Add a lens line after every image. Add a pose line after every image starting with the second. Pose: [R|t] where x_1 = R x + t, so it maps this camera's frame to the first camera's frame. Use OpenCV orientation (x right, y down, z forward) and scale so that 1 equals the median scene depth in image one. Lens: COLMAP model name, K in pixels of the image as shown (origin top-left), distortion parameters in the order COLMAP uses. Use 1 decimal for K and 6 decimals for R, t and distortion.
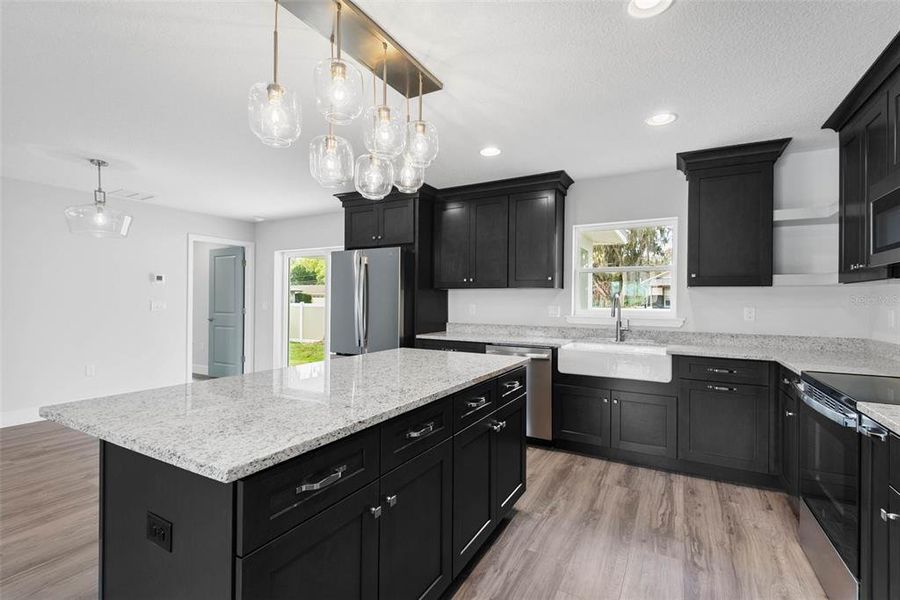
lens RADIAL K [[411.3, 0, 453.2], [0, 411.3, 298.5], [0, 0, 1]] dist [0.012812, -0.000821]
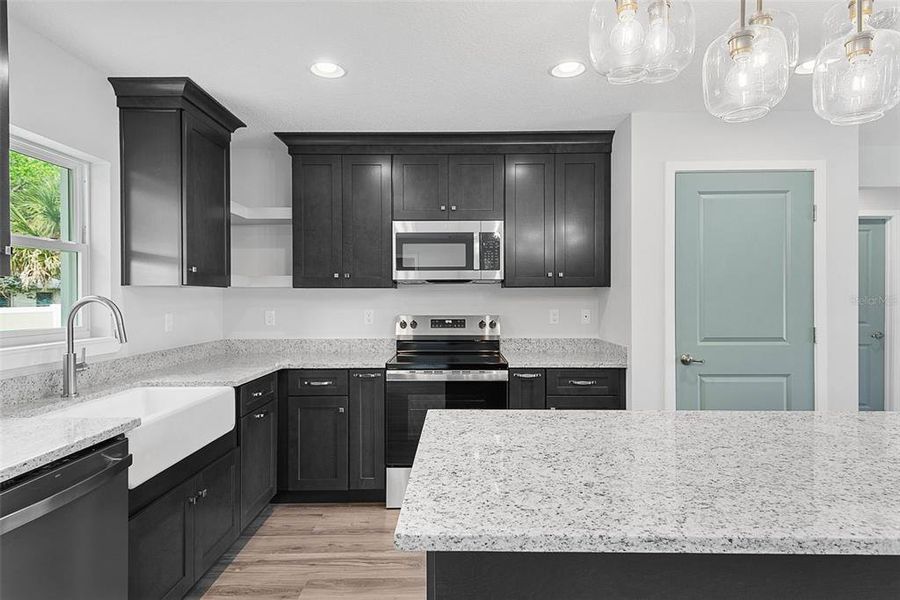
lens RADIAL K [[511.3, 0, 450.0], [0, 511.3, 300.0], [0, 0, 1]] dist [0.023278, -0.000894]
pose [[-0.467961, -0.011035, 0.883680, -0.384353], [-0.004237, 0.999939, 0.010243, -0.016544], [-0.883739, 0.001049, -0.467979, 1.079002]]
